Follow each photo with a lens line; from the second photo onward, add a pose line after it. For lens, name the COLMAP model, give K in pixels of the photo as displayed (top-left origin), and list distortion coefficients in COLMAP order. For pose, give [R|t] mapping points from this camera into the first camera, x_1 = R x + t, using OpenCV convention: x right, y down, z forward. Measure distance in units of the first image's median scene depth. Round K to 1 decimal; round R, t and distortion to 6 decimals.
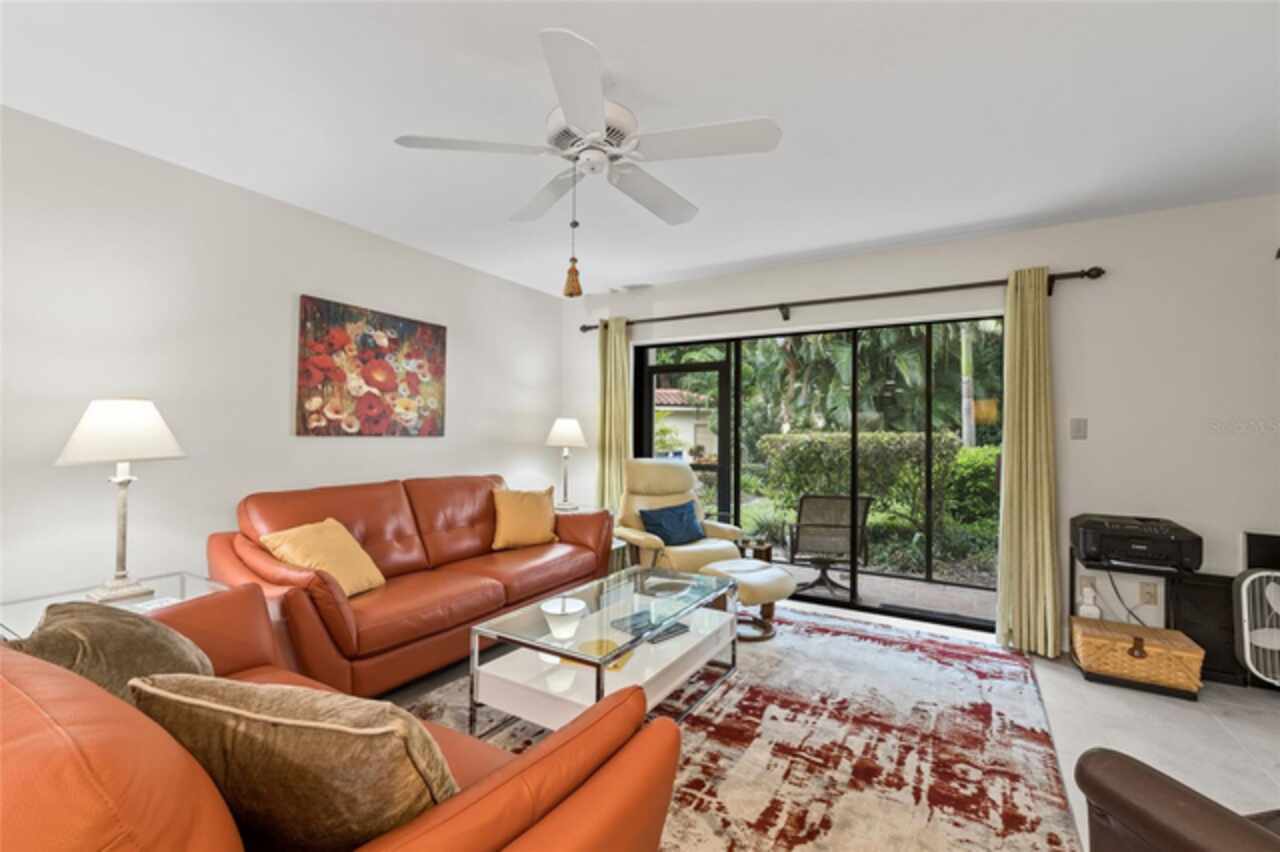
lens RADIAL K [[548.0, 0, 632.6], [0, 548.0, 423.5], [0, 0, 1]] dist [0.001220, -0.000903]
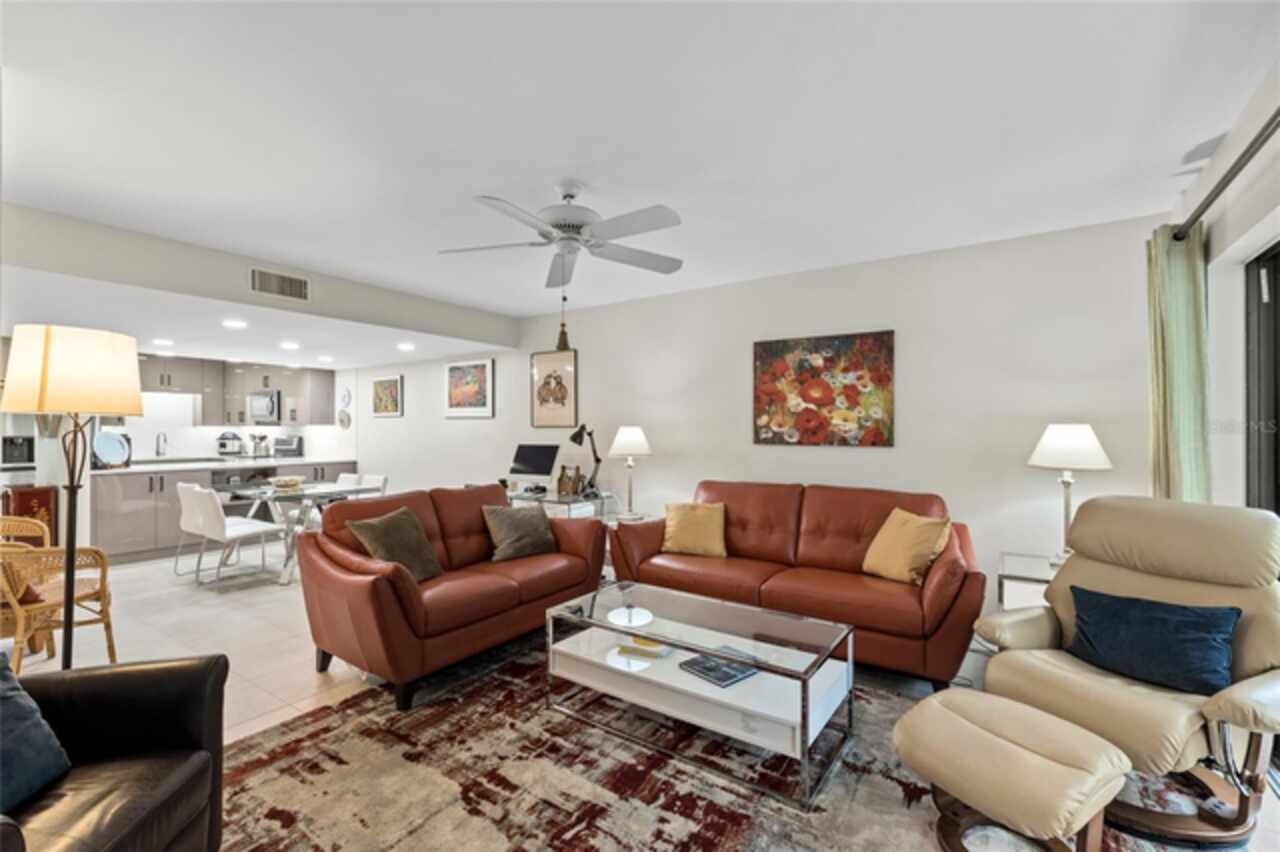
lens RADIAL K [[548.0, 0, 634.0], [0, 548.0, 428.4], [0, 0, 1]] dist [0.001220, -0.000903]
pose [[-0.055552, -0.010006, -0.998406, 0.669265], [0.018903, 0.999760, -0.011071, -0.006905], [0.998277, -0.019488, -0.055349, 0.650289]]
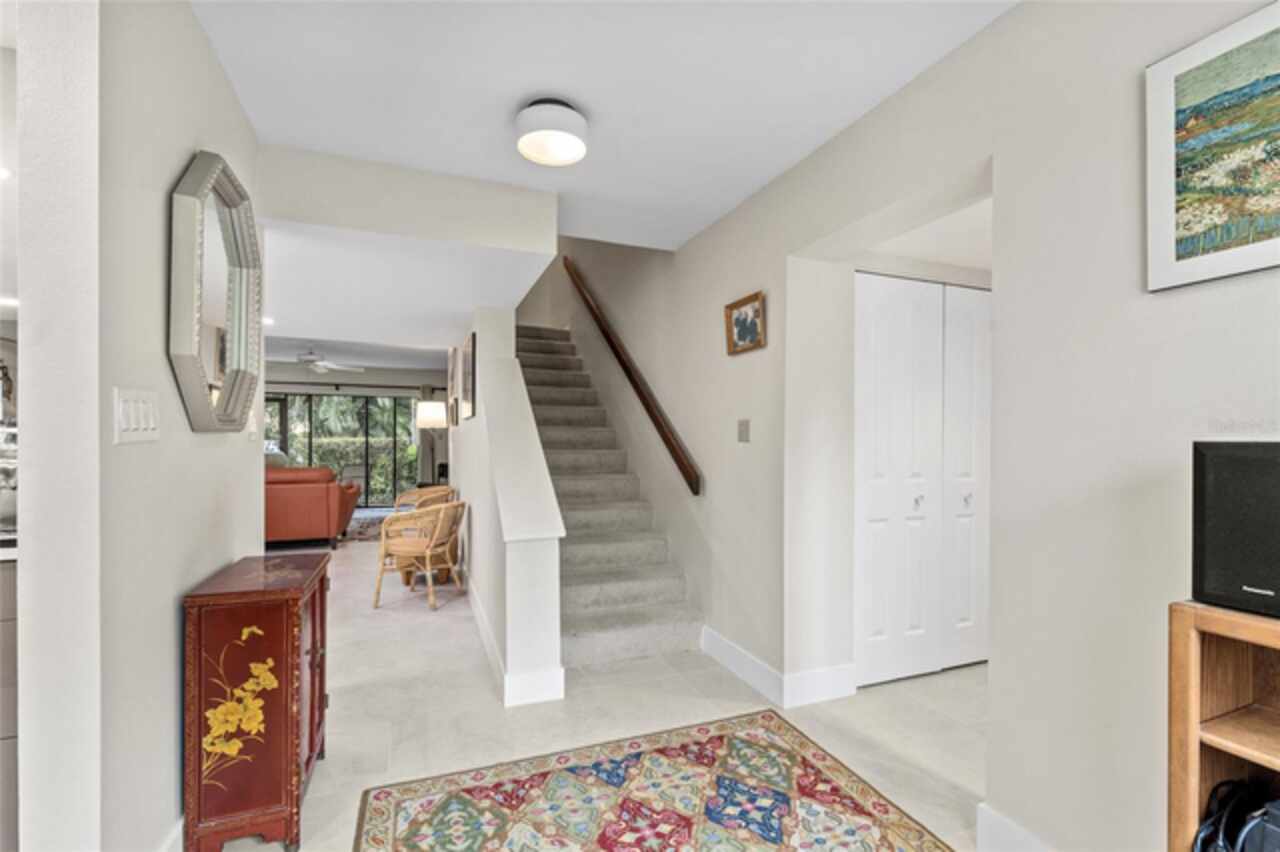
lens RADIAL K [[548.0, 0, 639.8], [0, 548.0, 439.6], [0, 0, 1]] dist [0.001220, -0.000903]
pose [[0.604662, -0.006038, 0.796459, -0.904845], [-0.012042, 0.999788, 0.016721, -0.035492], [-0.796391, -0.019702, 0.604461, -1.629702]]
